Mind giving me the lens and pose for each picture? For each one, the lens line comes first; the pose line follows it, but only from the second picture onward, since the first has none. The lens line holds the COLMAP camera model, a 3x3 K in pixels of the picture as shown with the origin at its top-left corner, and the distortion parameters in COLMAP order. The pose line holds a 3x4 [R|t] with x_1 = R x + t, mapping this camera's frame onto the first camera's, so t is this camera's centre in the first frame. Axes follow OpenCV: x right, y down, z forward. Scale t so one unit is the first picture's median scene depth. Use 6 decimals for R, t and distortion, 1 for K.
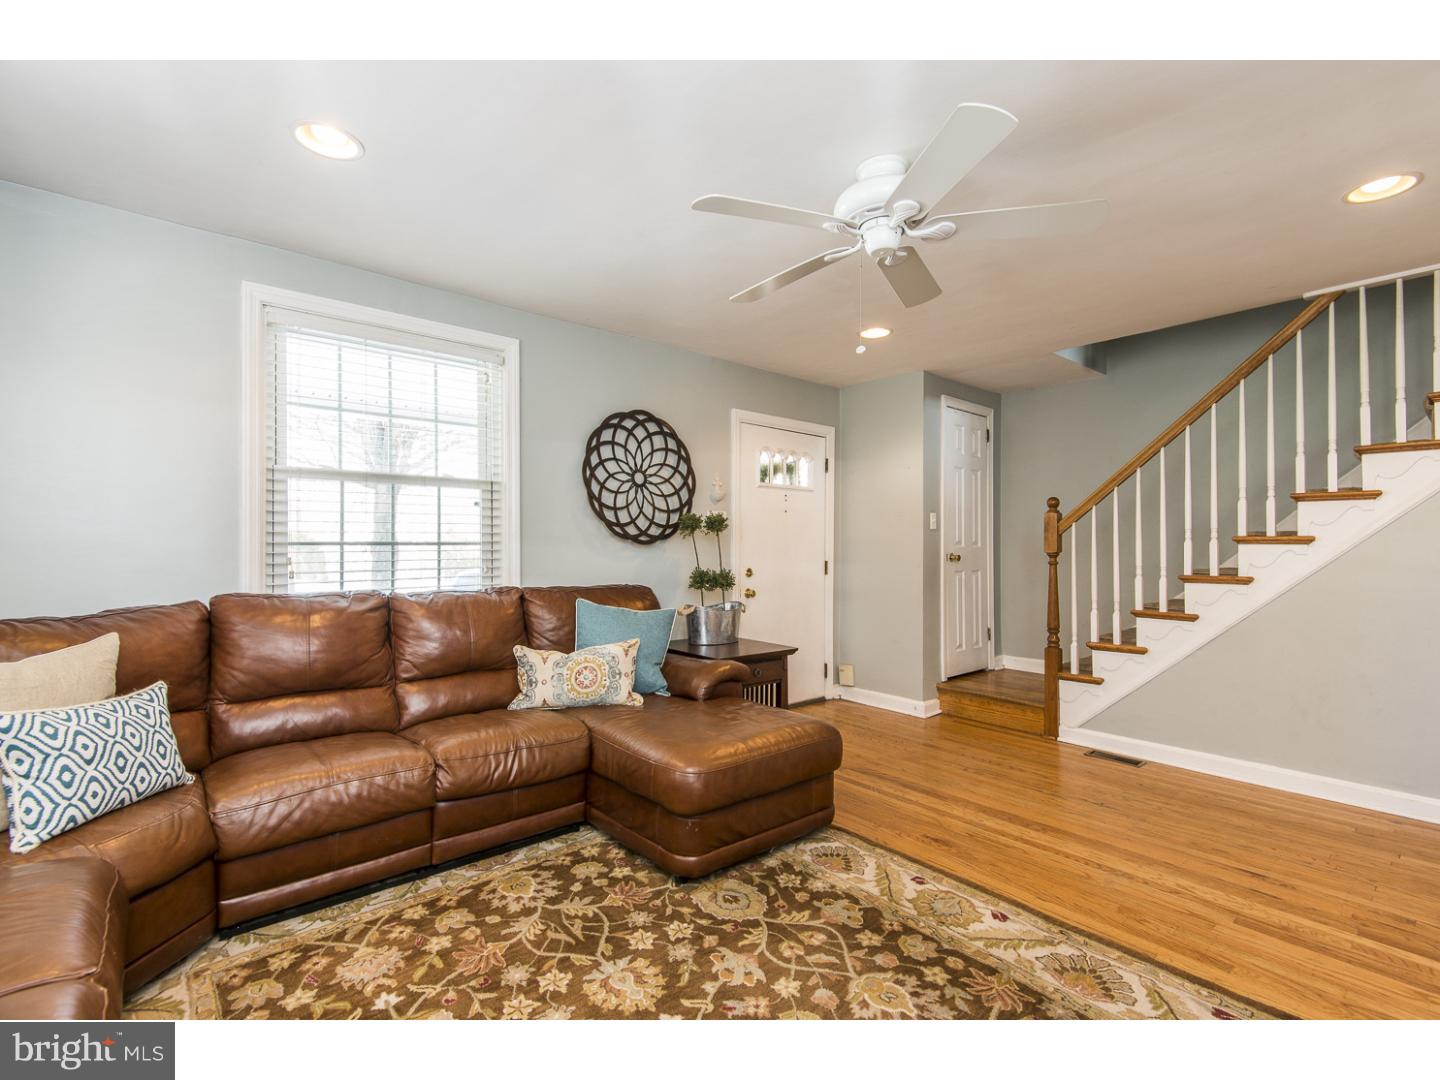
lens RADIAL K [[660.0, 0, 718.0], [0, 660.0, 534.3], [0, 0, 1]] dist [0.042241, -0.029165]
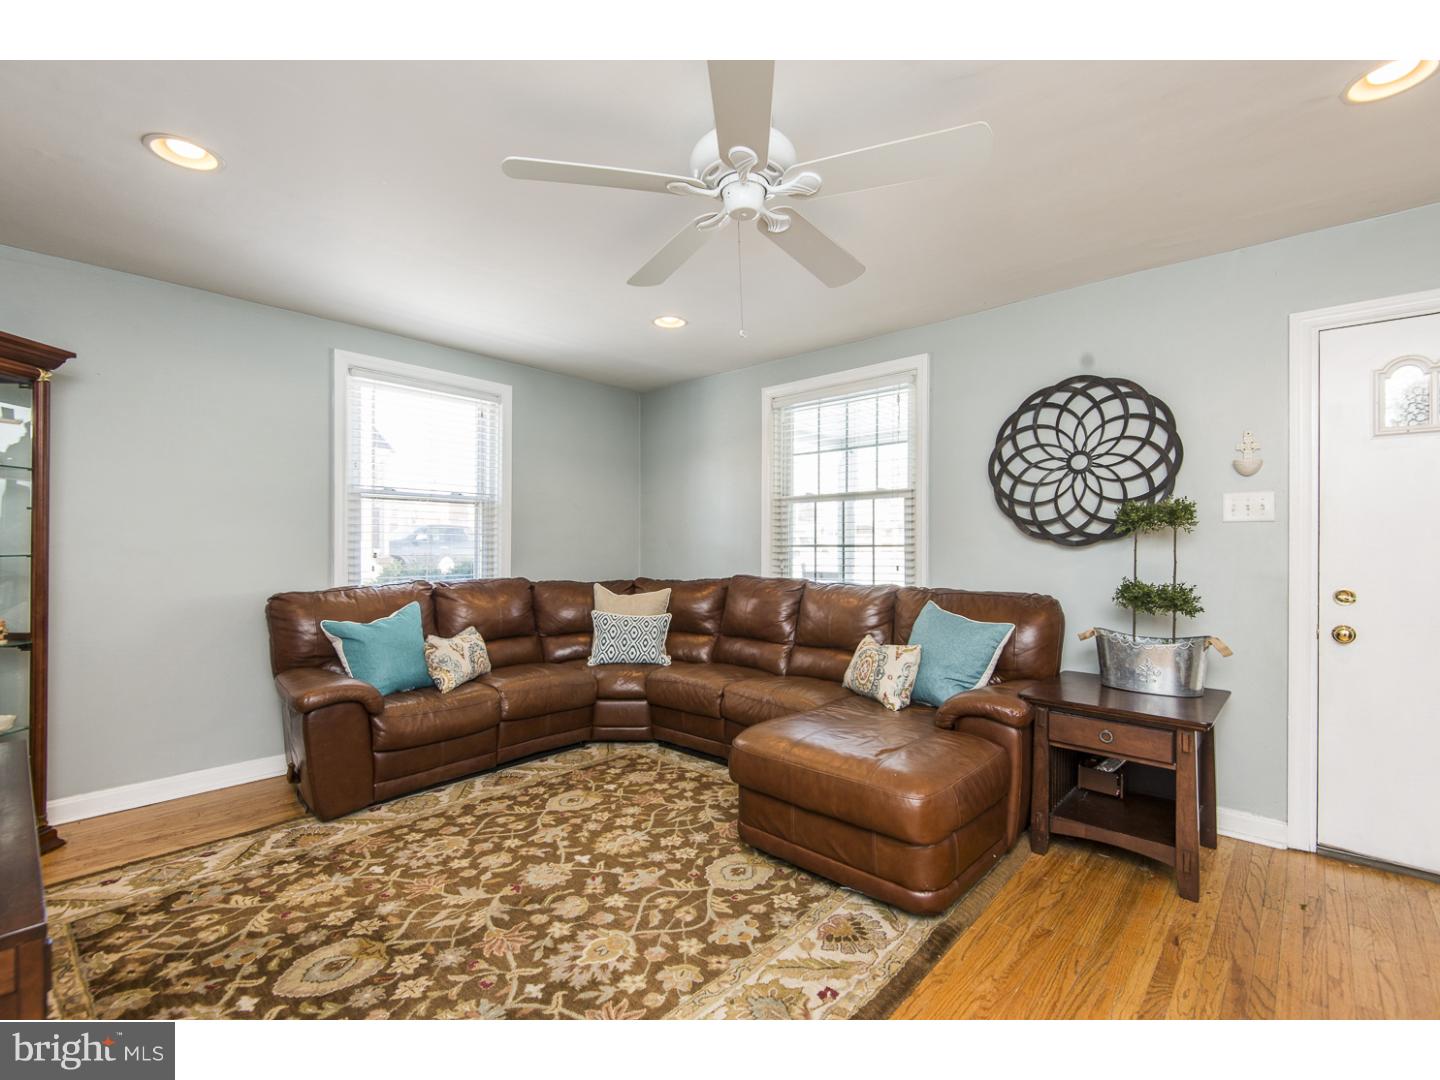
lens RADIAL K [[652.3, 0, 713.9], [0, 652.3, 542.7], [0, 0, 1]] dist [0.023621, -0.000216]
pose [[0.122020, -0.008860, -0.992488, 0.697994], [0.014660, 0.999867, -0.007123, 0.011857], [0.992419, -0.013680, 0.122134, 0.540149]]
